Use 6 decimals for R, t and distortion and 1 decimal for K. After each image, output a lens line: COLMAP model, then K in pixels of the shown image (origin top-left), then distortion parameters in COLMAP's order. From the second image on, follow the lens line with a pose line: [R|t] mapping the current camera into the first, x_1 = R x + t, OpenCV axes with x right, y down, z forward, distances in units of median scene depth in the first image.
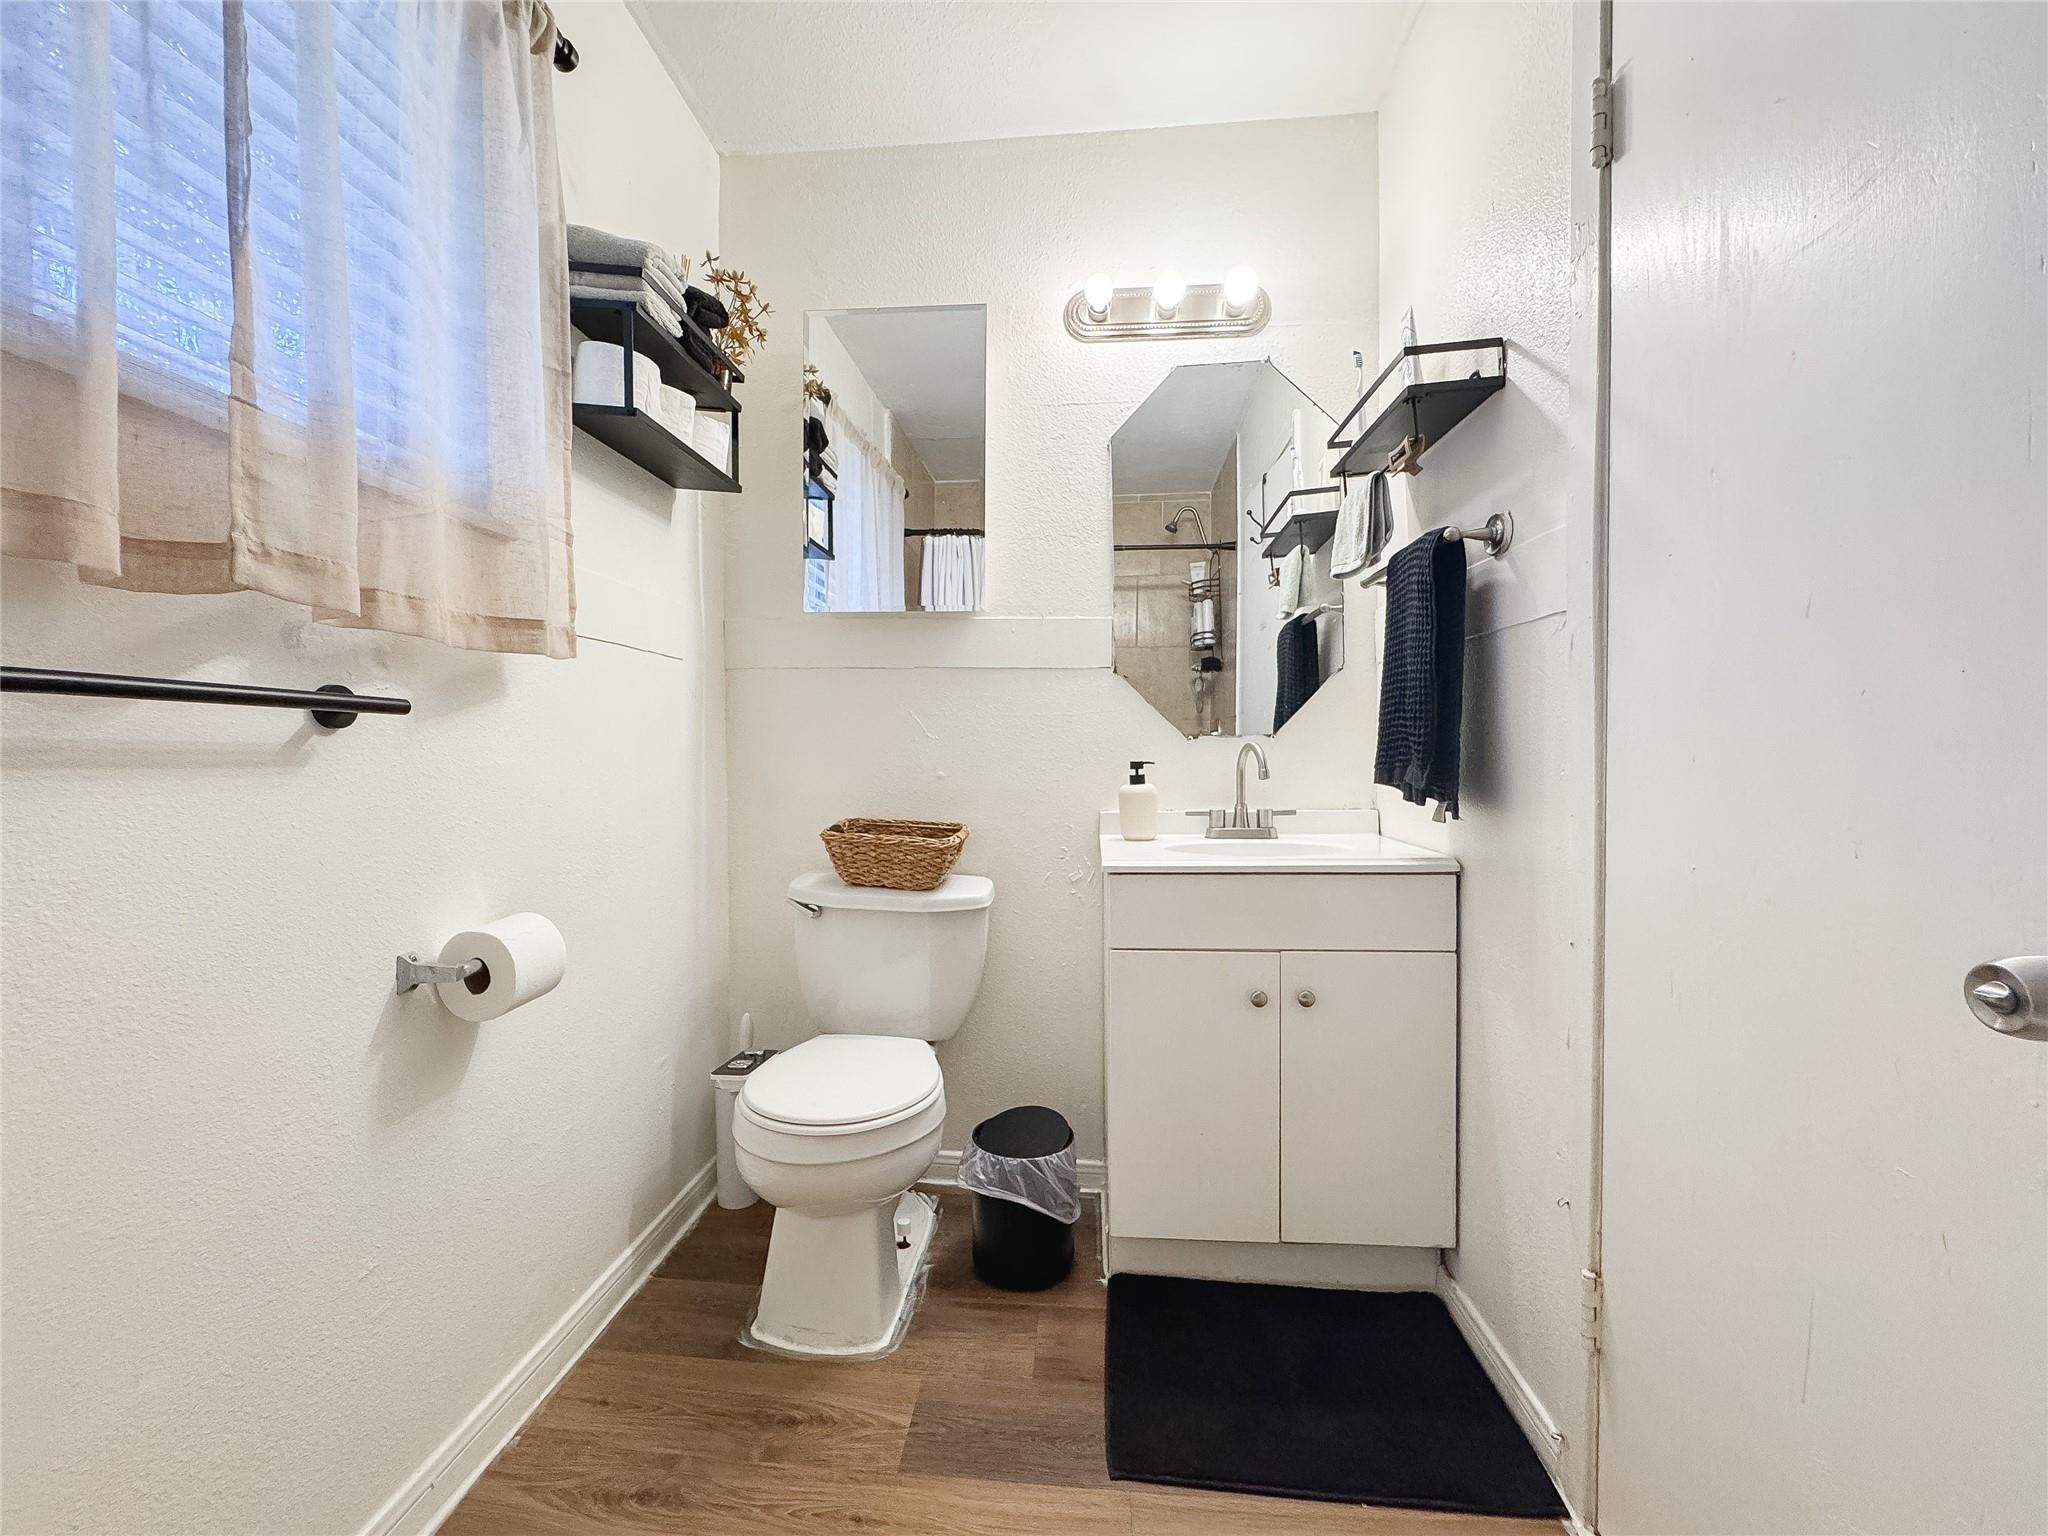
lens RADIAL K [[822.4, 0, 1020.9], [0, 822.4, 766.6], [0, 0, 1]] dist [-0.006764, 0.001064]
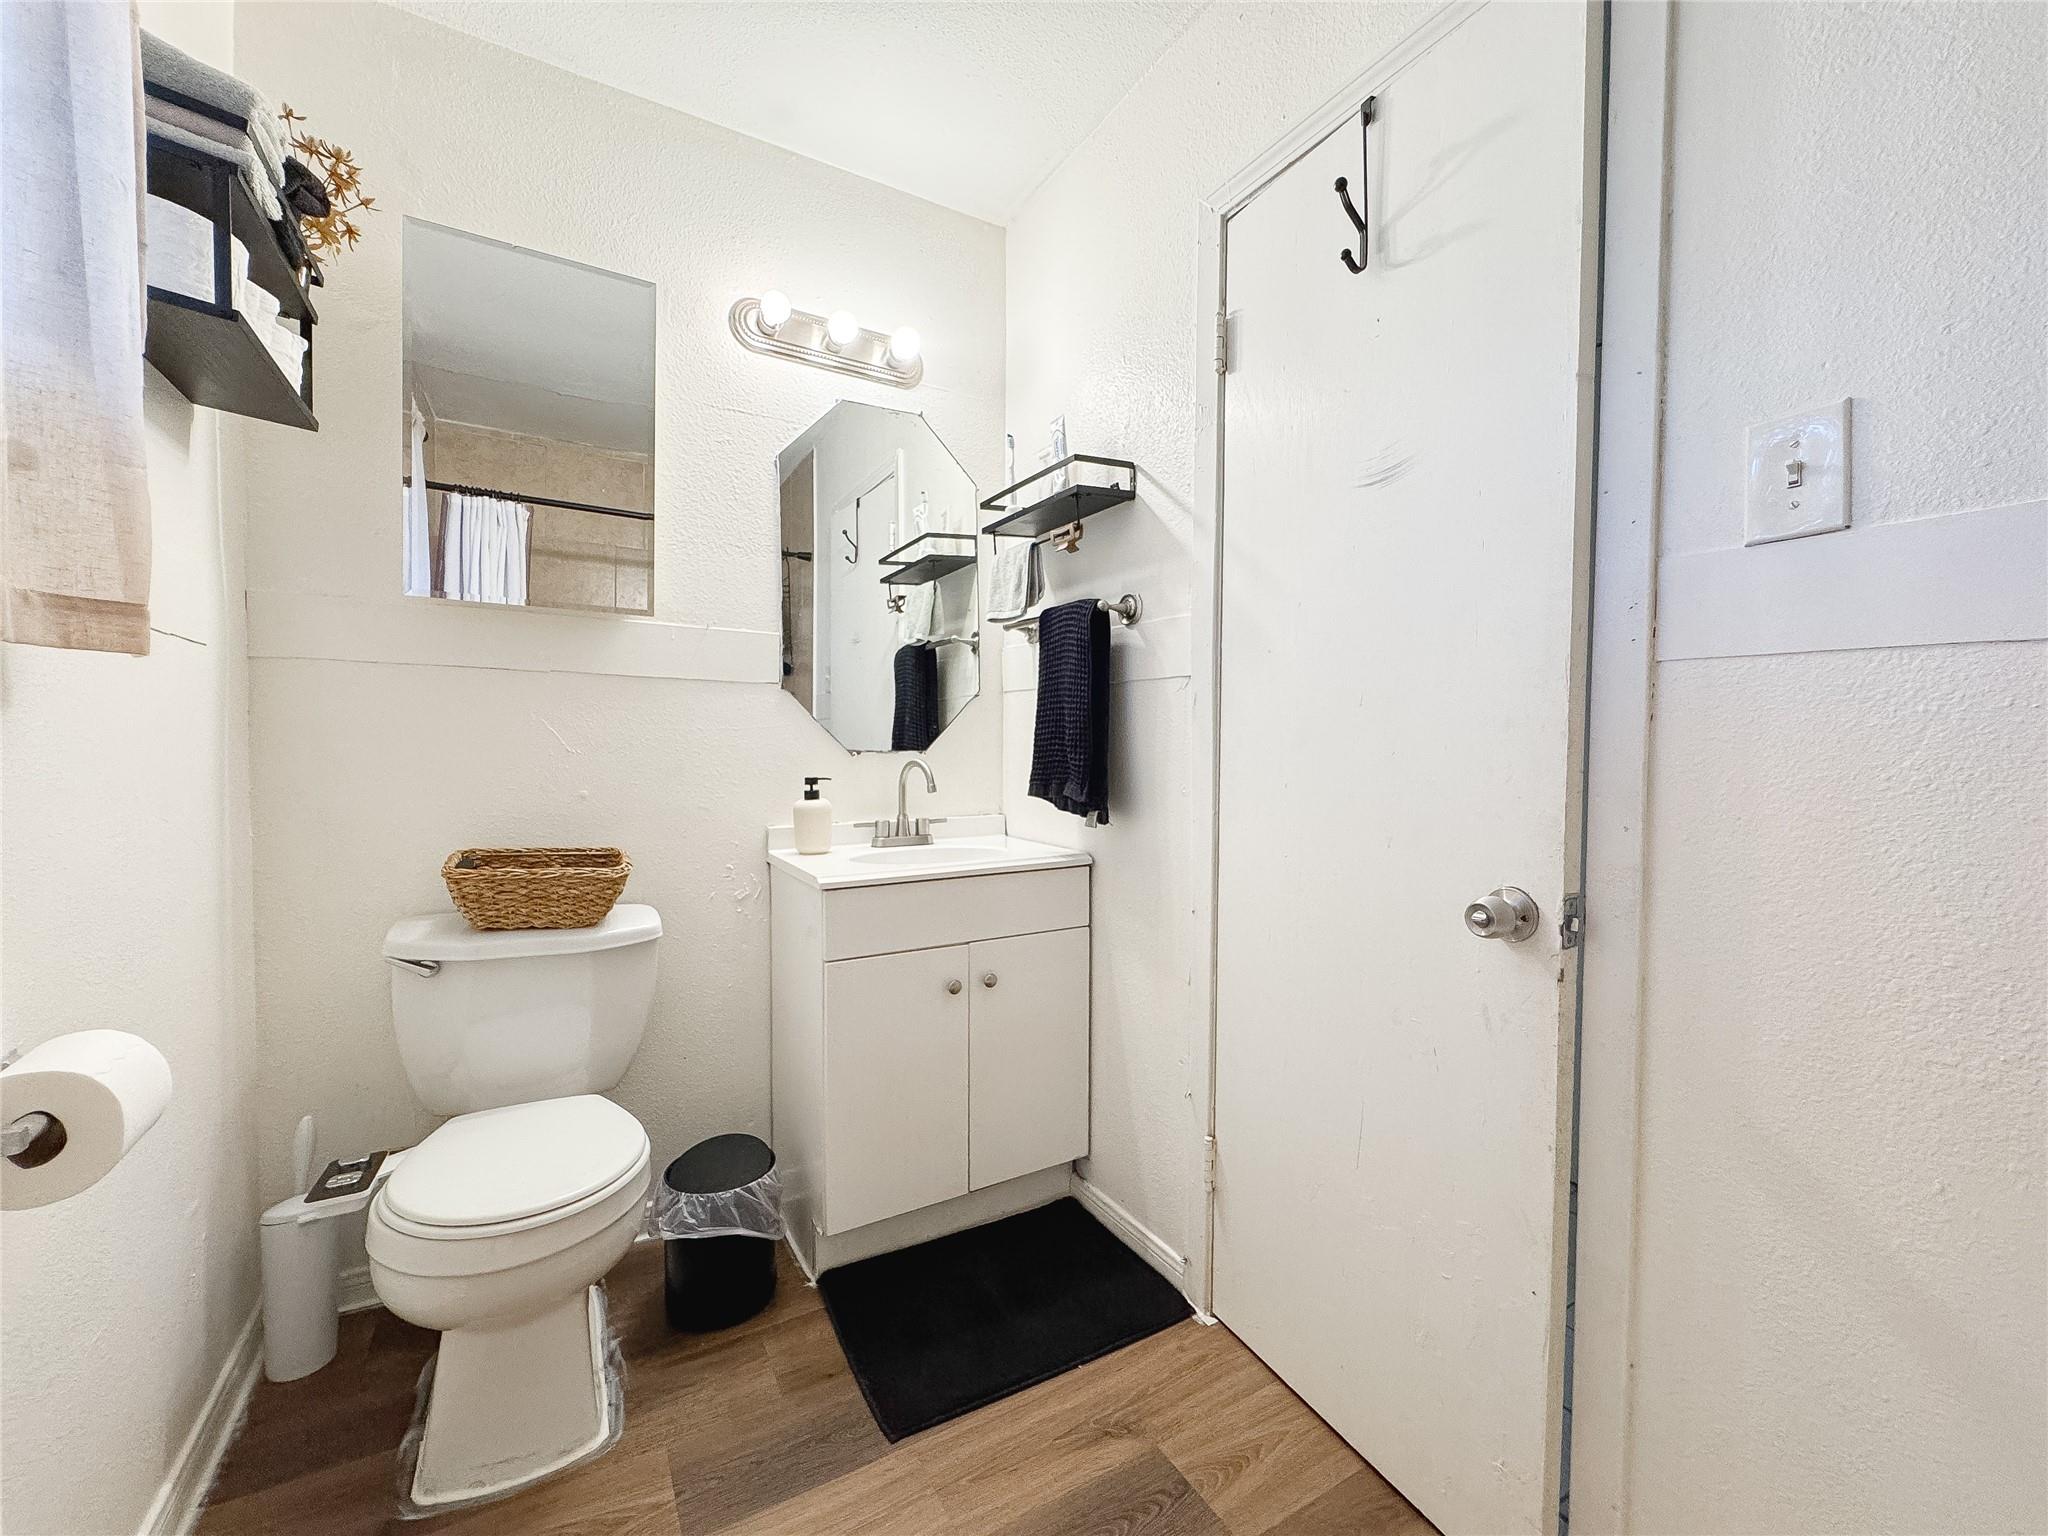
lens RADIAL K [[822.4, 0, 1026.8], [0, 822.4, 766.4], [0, 0, 1]] dist [-0.006764, 0.001064]
pose [[0.817028, -0.006538, 0.576561, -0.286013], [0.001344, 0.999955, 0.009434, -0.036517], [-0.576596, -0.006932, 0.817000, 0.004268]]
